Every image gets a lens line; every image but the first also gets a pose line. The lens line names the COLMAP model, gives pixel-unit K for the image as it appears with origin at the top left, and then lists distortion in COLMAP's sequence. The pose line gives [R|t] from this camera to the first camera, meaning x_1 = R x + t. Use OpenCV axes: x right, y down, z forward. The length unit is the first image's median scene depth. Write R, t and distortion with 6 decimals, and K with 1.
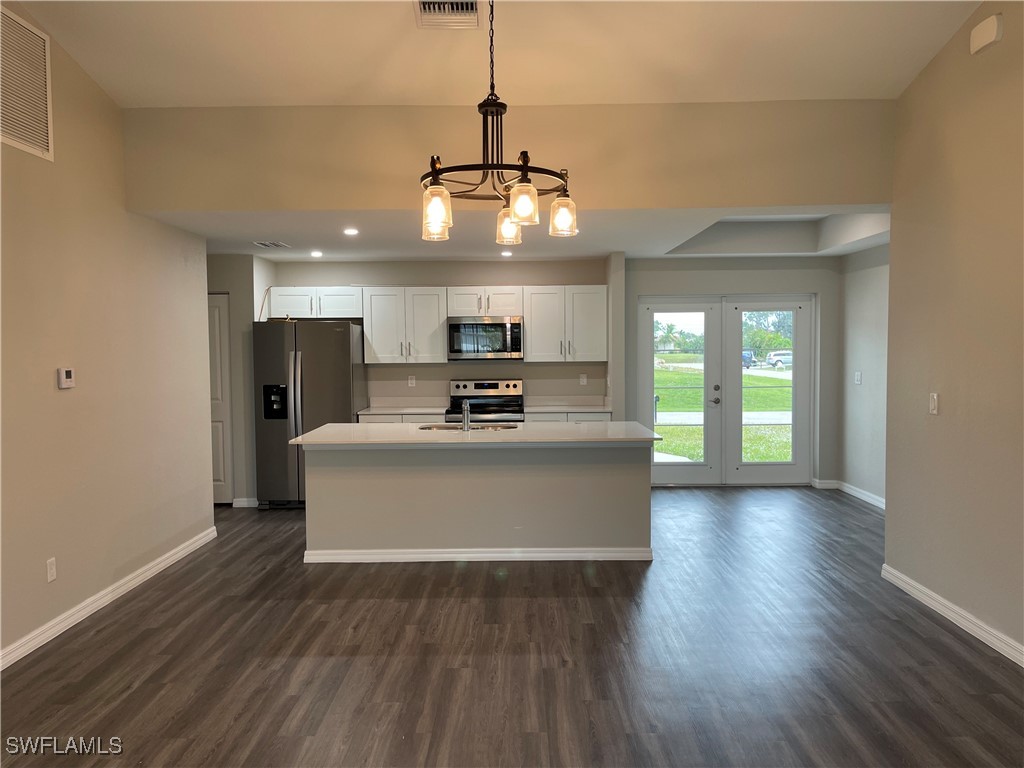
lens RADIAL K [[763.2, 0, 512.0], [0, 763.2, 384.0], [0, 0, 1]] dist [0.080014, -0.113017]
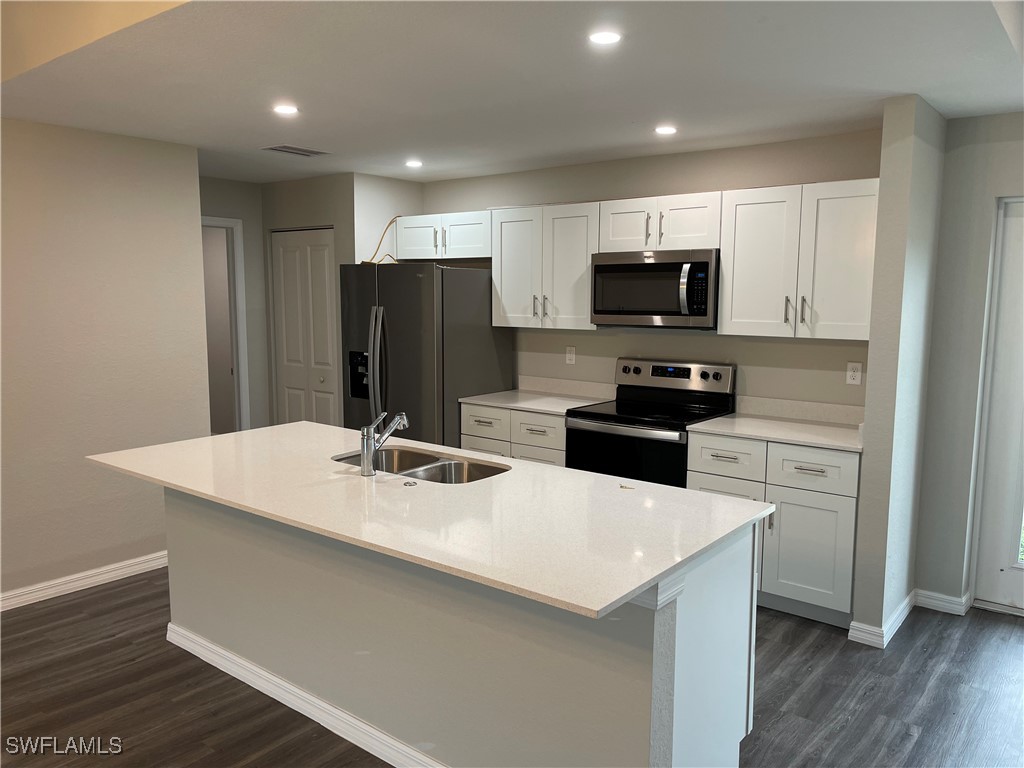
lens RADIAL K [[763.2, 0, 512.0], [0, 763.2, 384.0], [0, 0, 1]] dist [0.080014, -0.113017]
pose [[0.787640, 0.085445, -0.610182, 0.236239], [-0.042023, 0.995481, 0.085155, -0.034195], [0.614701, -0.041430, 0.787672, 0.480977]]
